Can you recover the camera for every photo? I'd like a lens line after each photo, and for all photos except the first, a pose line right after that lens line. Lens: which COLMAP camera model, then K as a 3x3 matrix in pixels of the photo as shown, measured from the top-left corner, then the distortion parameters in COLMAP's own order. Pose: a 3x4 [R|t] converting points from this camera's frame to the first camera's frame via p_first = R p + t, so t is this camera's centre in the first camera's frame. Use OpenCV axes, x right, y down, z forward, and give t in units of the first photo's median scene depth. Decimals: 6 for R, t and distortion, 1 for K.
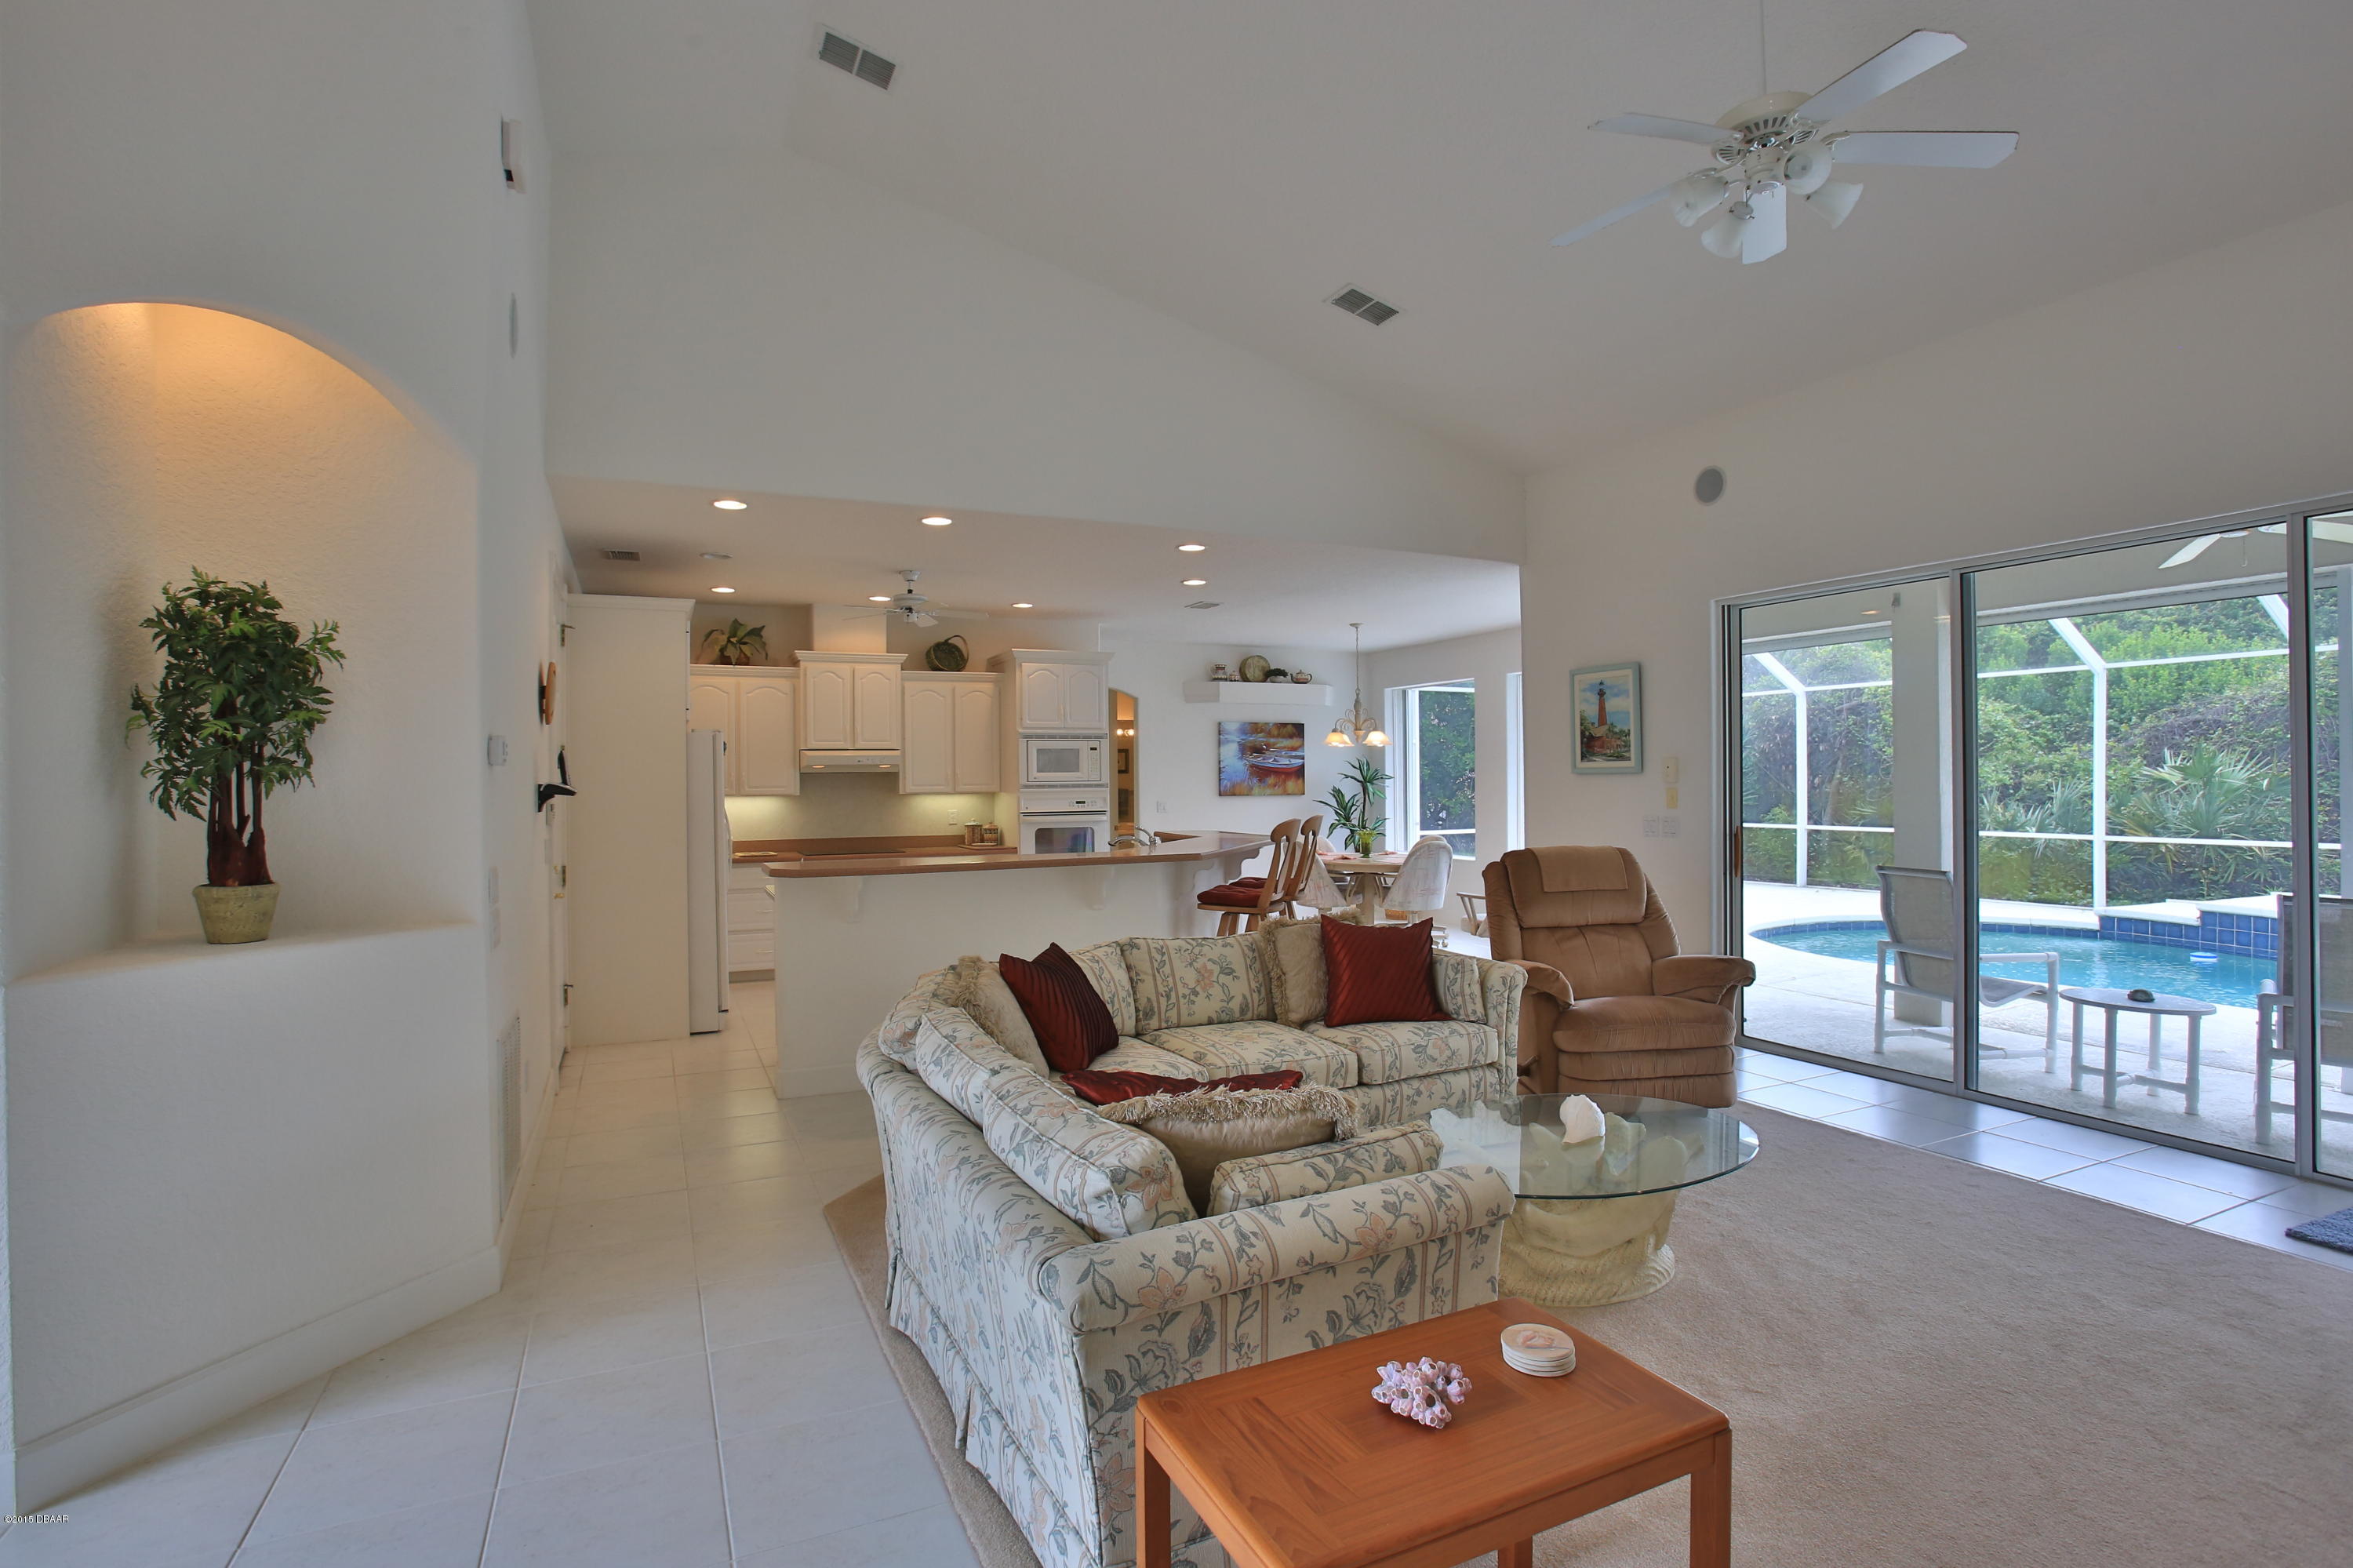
lens RADIAL K [[1129.6, 0, 1172.1], [0, 1129.6, 775.6], [0, 0, 1]] dist [-0.037574, 0.000658]
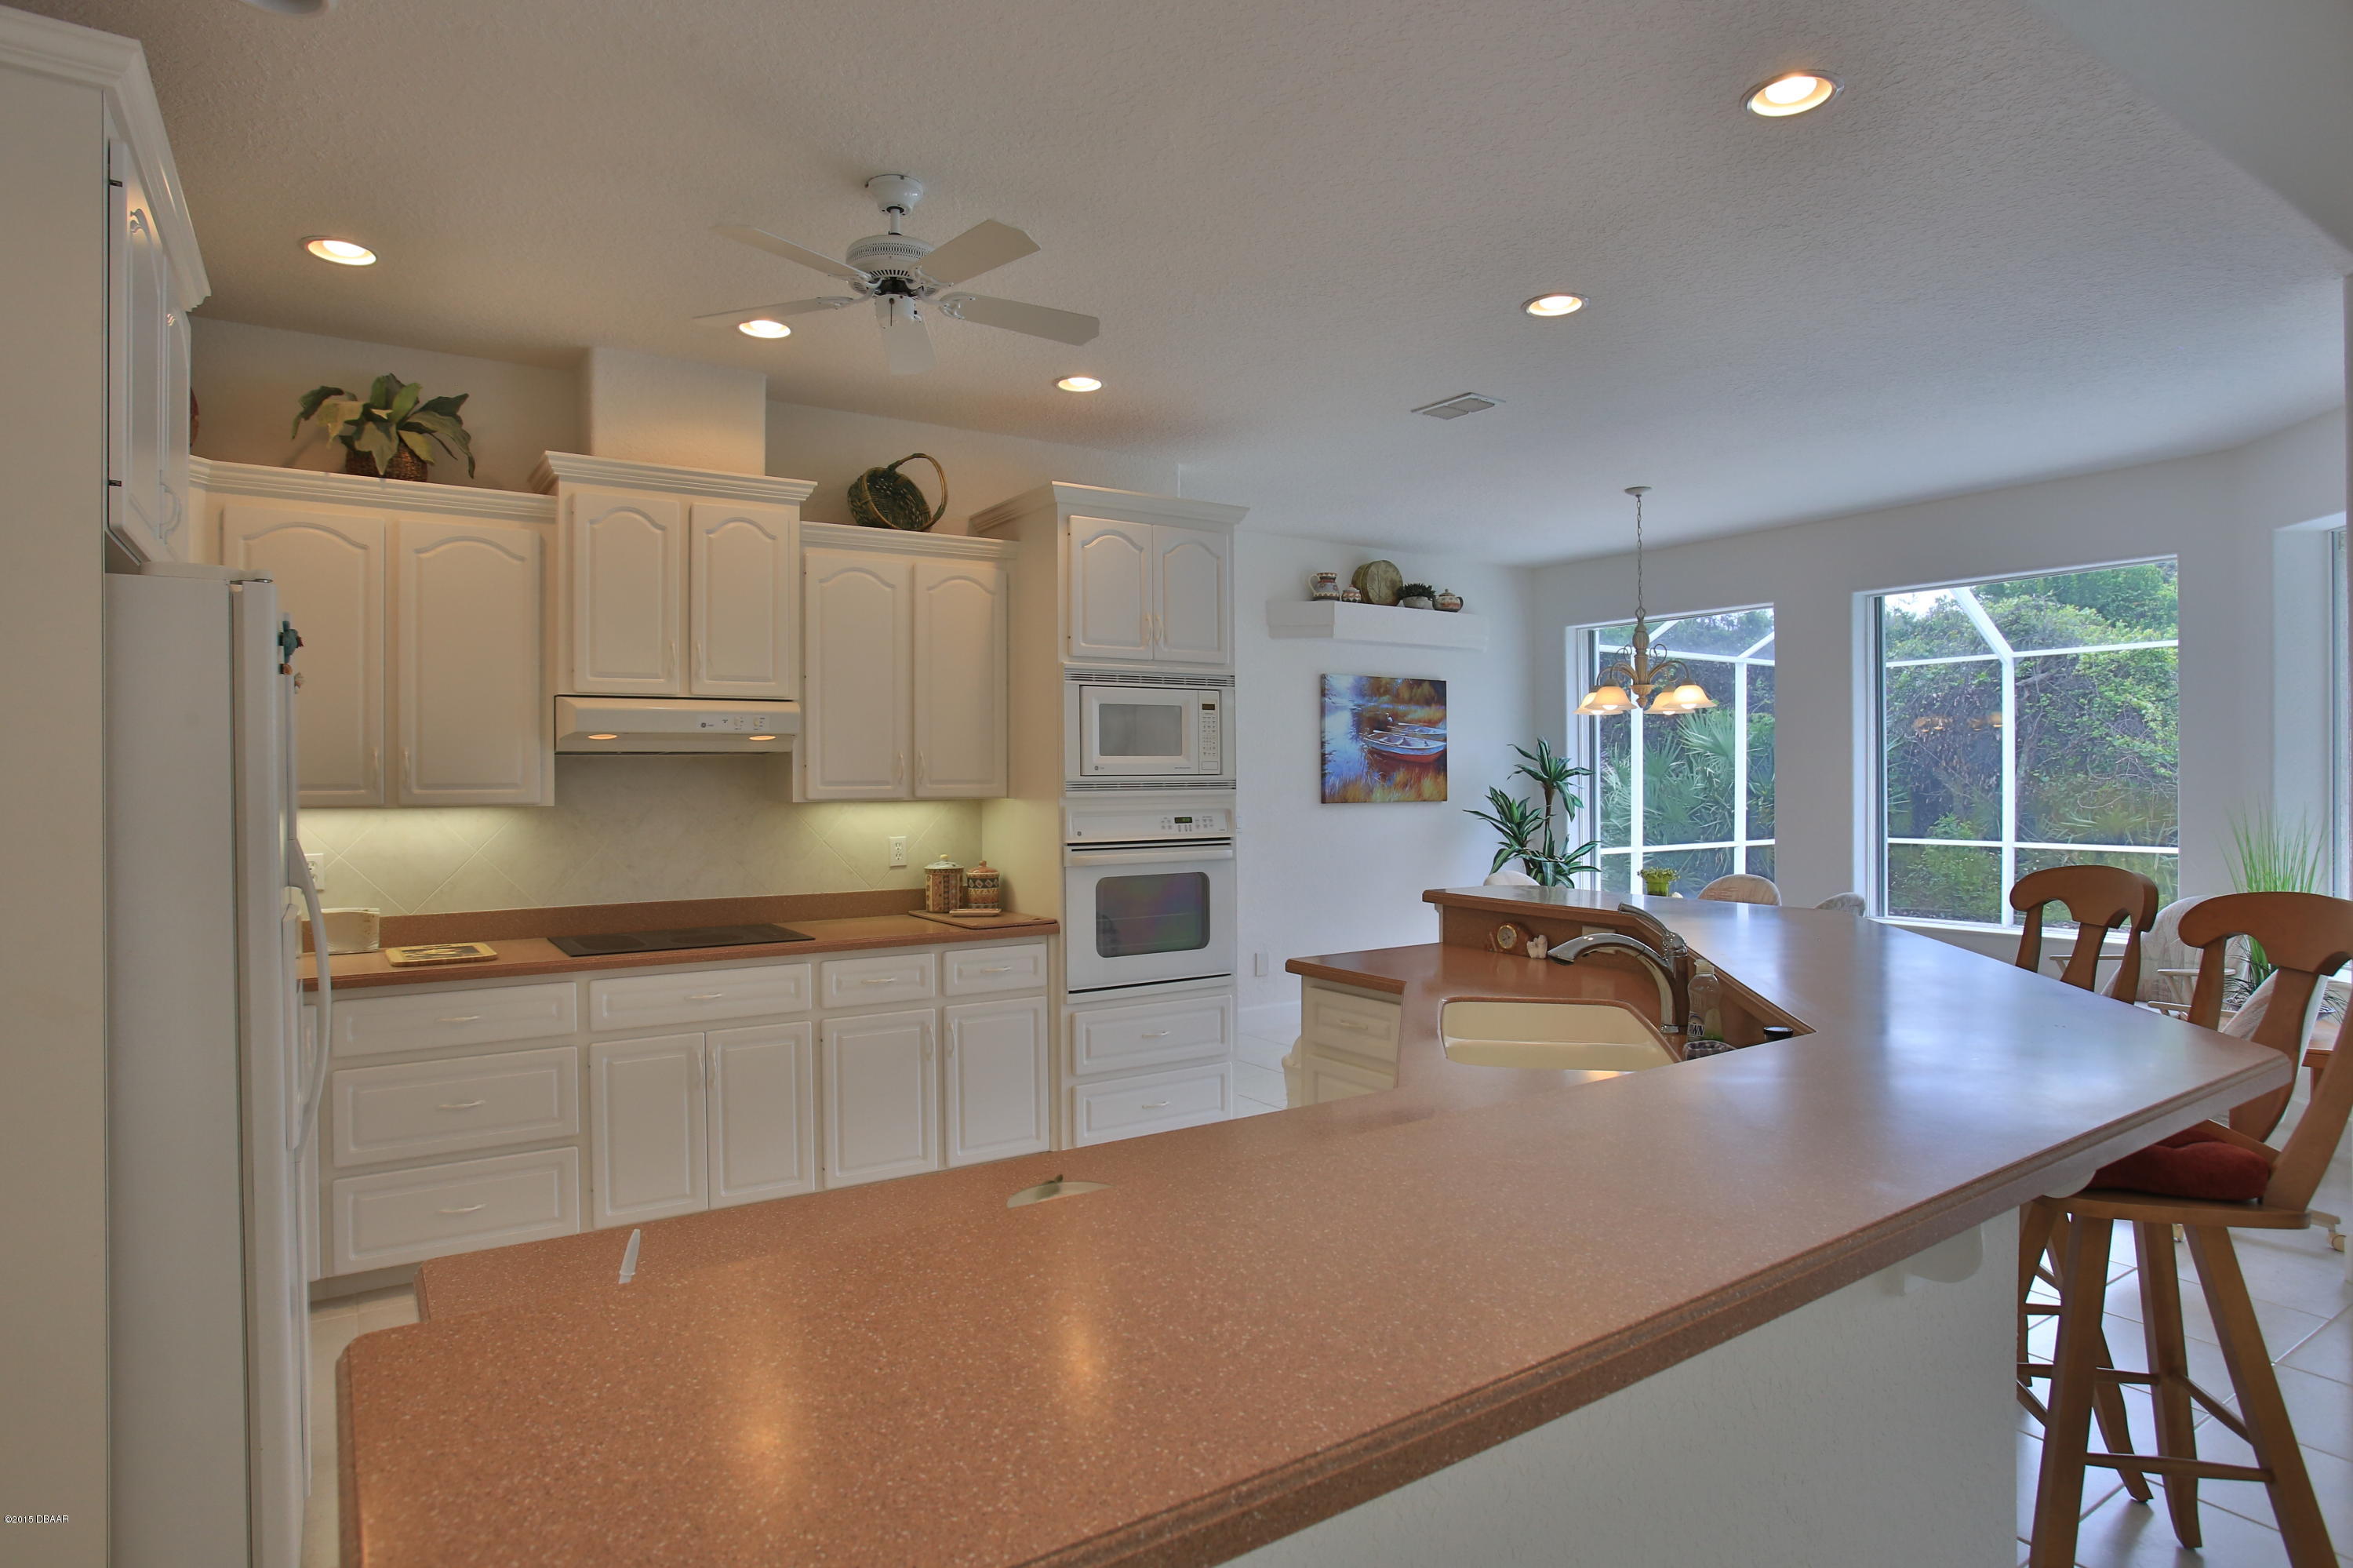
lens RADIAL K [[1284.8, 0, 1176.5], [0, 1284.8, 784.0], [0, 0, 1]] dist [-0.036702, 0.000863]
pose [[0.987856, 0.001947, 0.155358, -0.163671], [-0.003030, 0.999973, 0.006733, 0.004993], [-0.155341, -0.007122, 0.987835, 0.460752]]
